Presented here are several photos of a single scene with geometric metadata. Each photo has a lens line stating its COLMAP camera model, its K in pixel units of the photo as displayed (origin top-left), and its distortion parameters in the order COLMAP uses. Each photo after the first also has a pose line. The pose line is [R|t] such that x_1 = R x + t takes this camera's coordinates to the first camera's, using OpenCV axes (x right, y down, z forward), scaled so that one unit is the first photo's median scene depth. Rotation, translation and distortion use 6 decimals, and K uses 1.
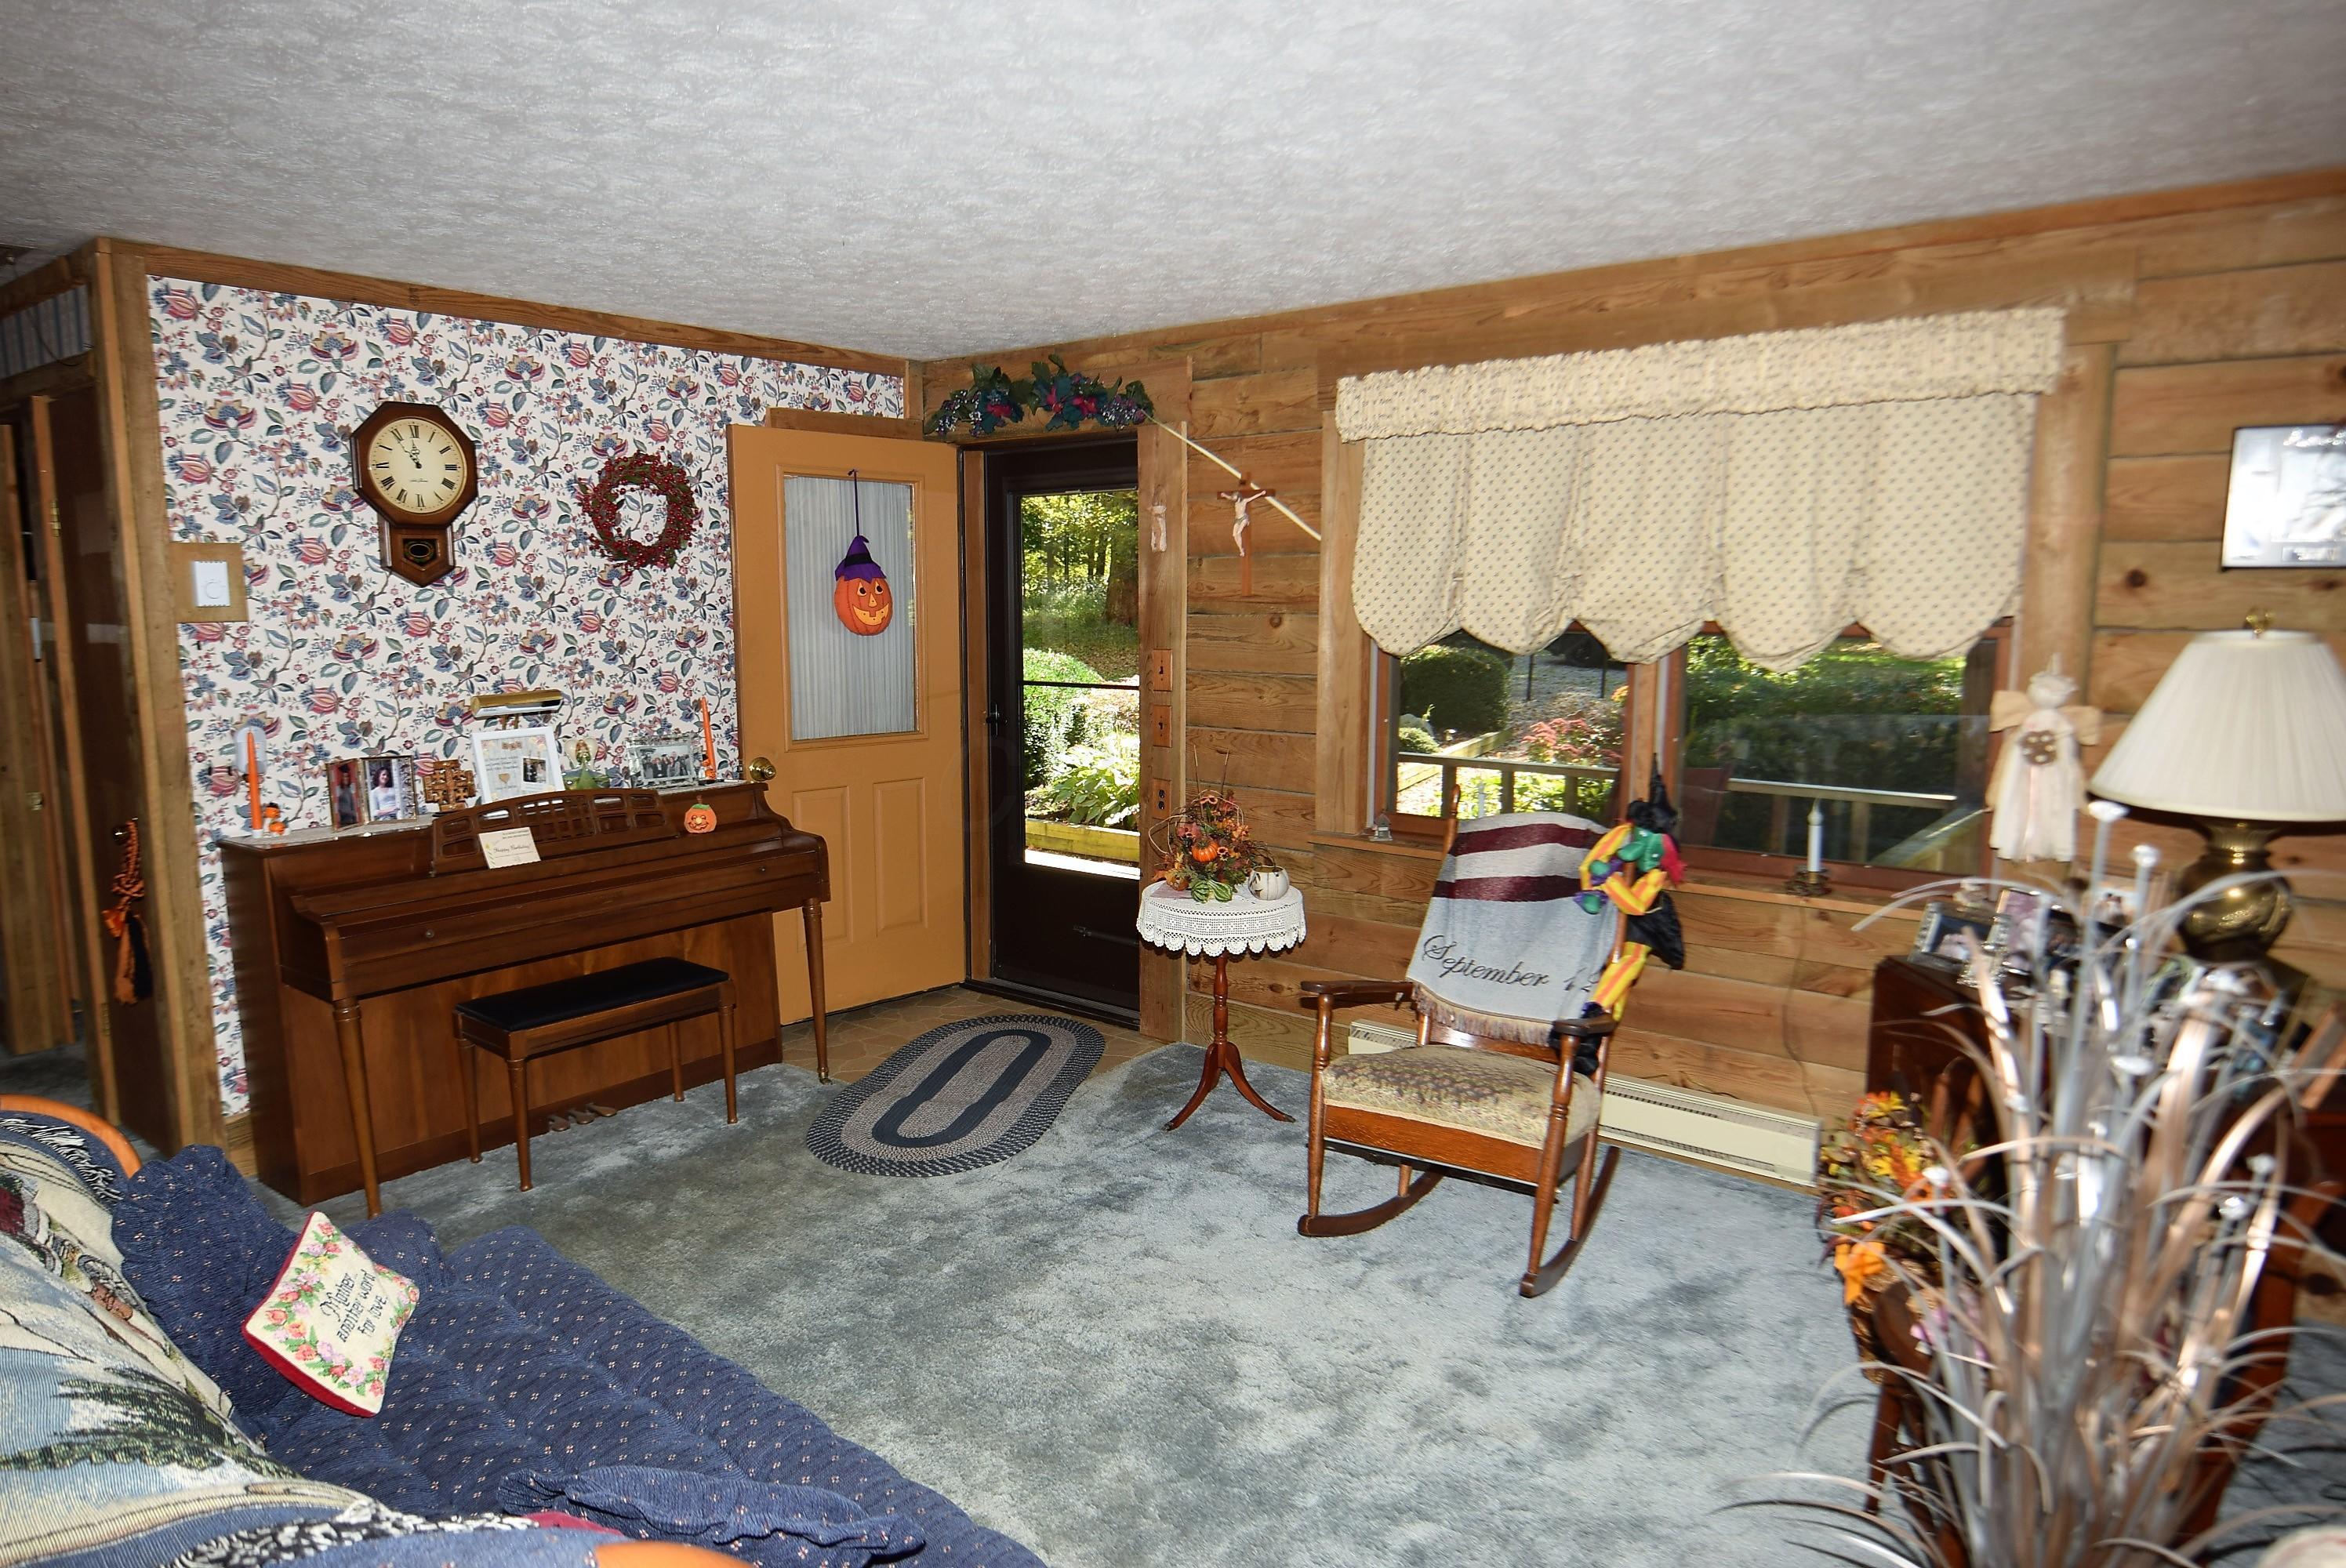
lens RADIAL K [[1463.0, 0, 1136.1], [0, 1463.0, 785.9], [0, 0, 1]] dist [-0.006906, -0.006232]
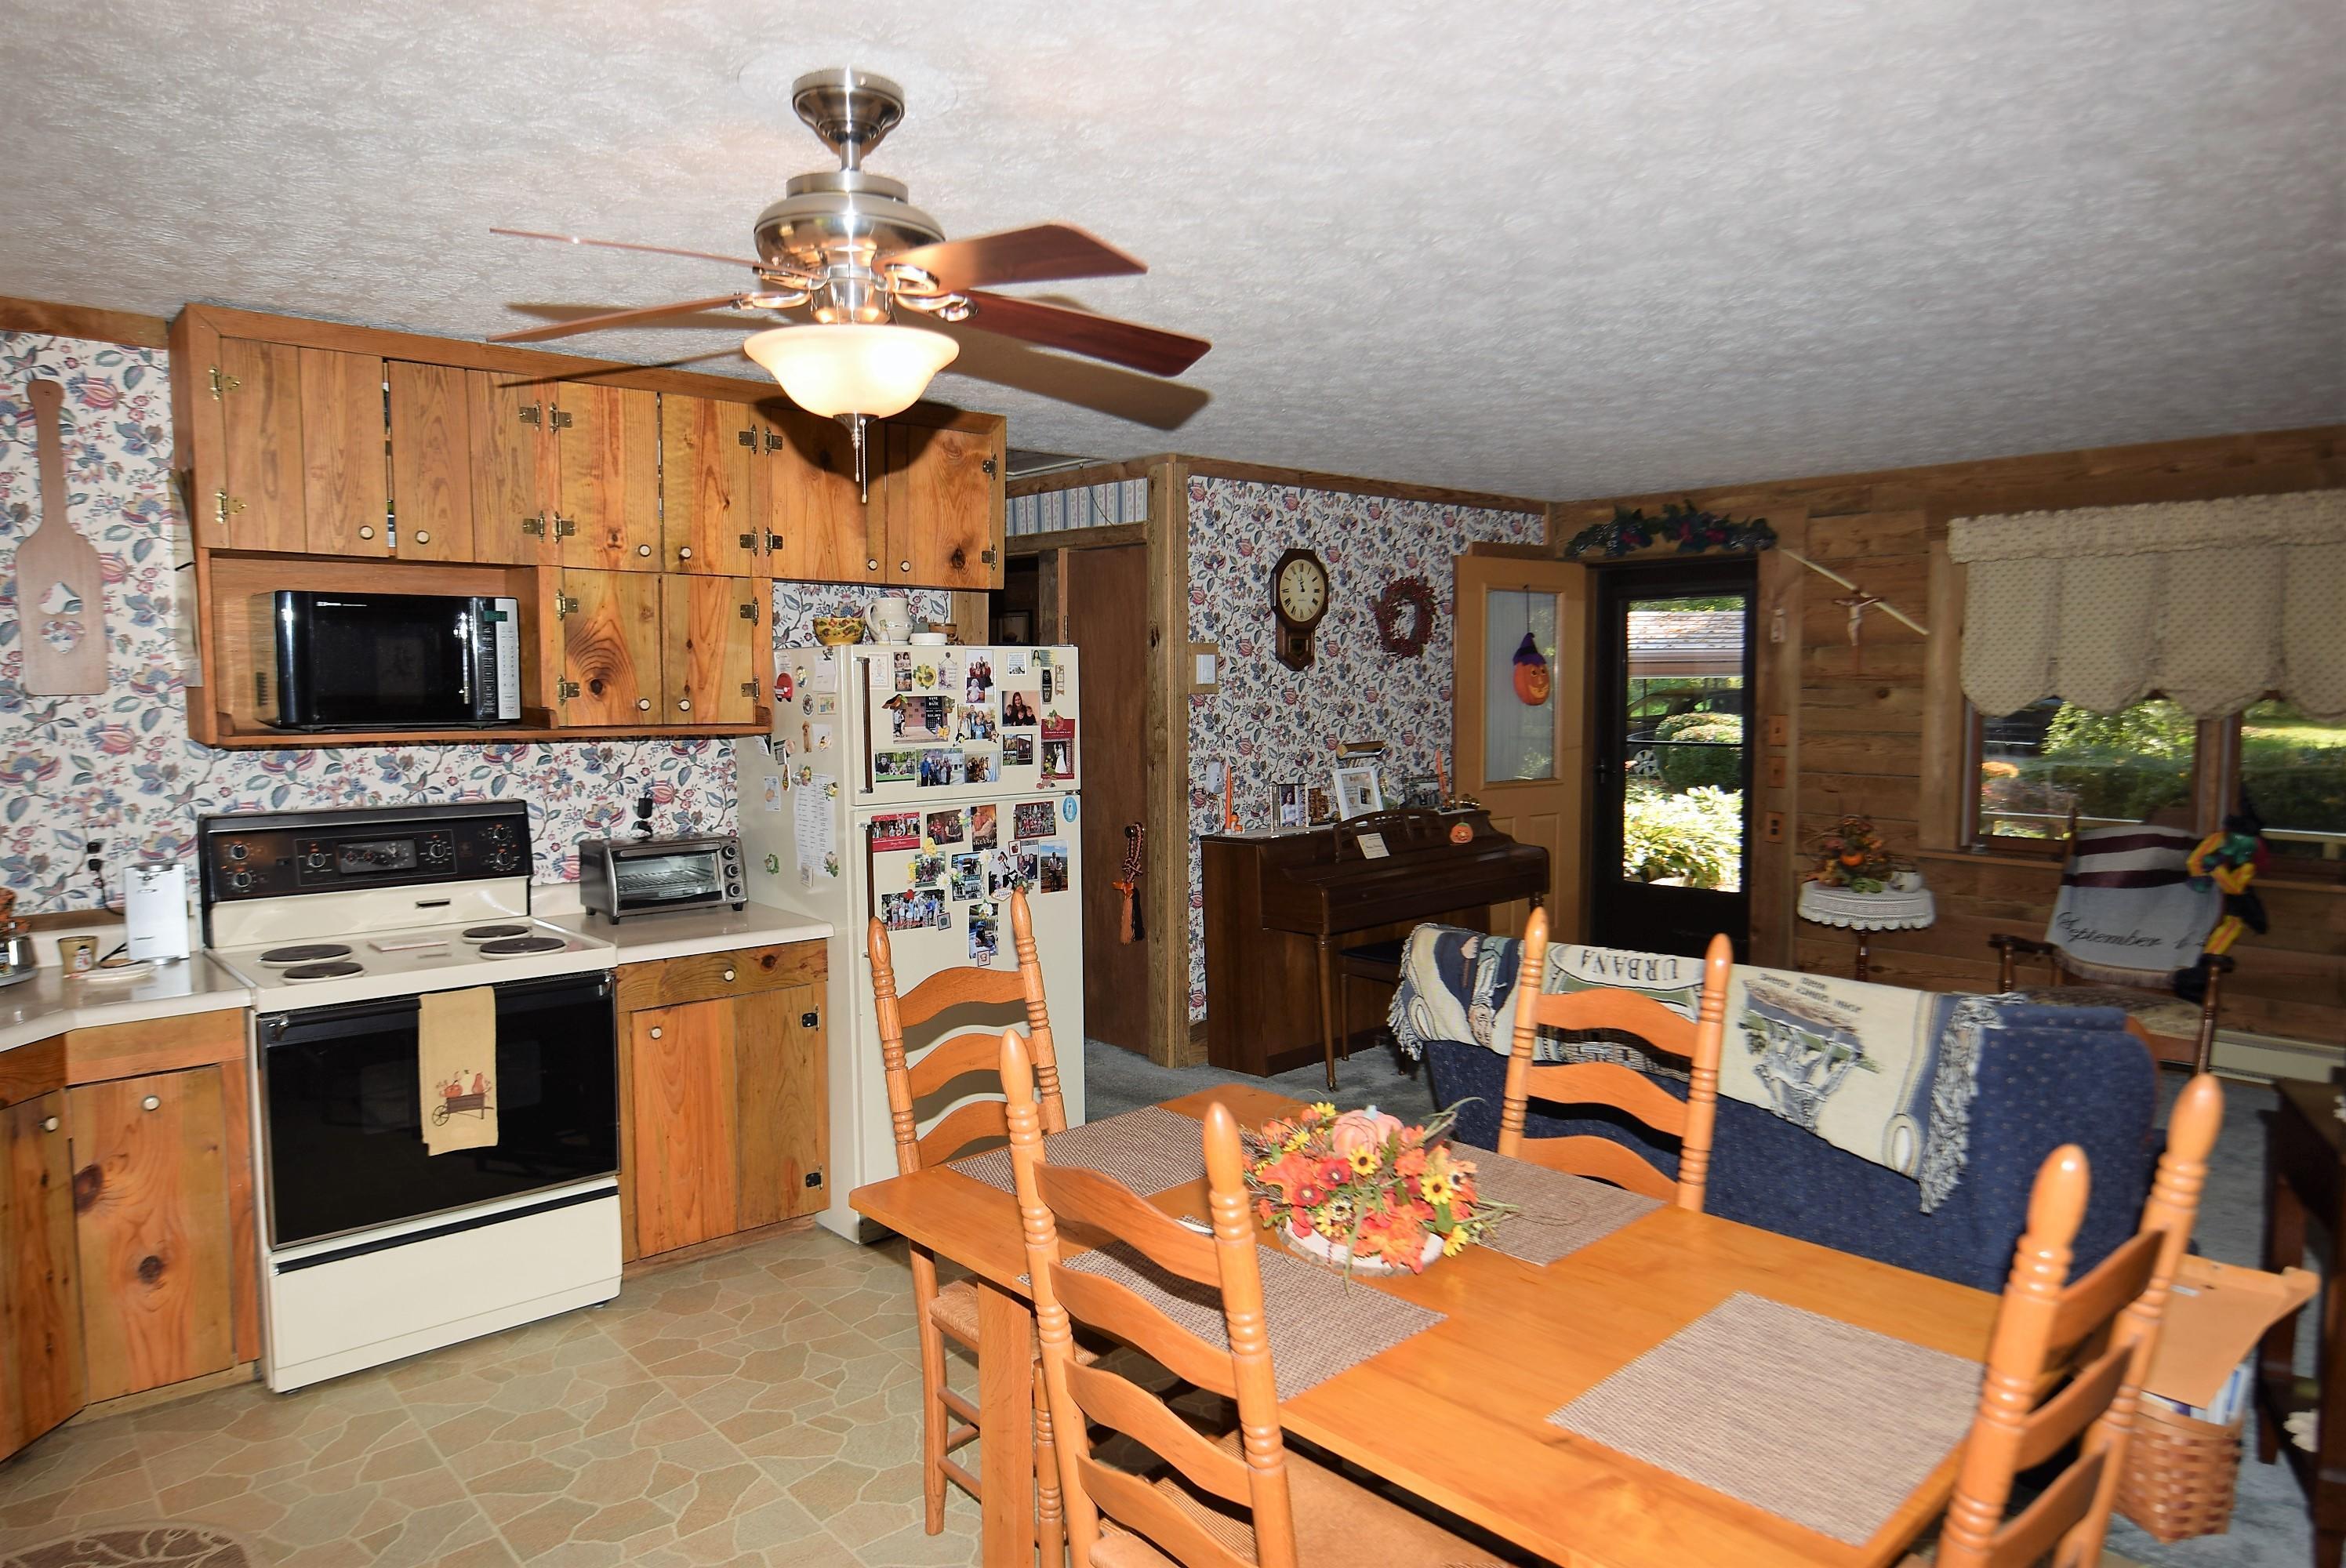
lens RADIAL K [[1480.3, 0, 1172.9], [0, 1480.3, 777.1], [0, 0, 1]] dist [0.039605, -0.033565]
pose [[0.991342, 0.005321, -0.131199, -0.402543], [-0.013683, 0.997925, -0.062917, 0.065108], [0.130592, 0.064167, 0.989358, -0.480060]]
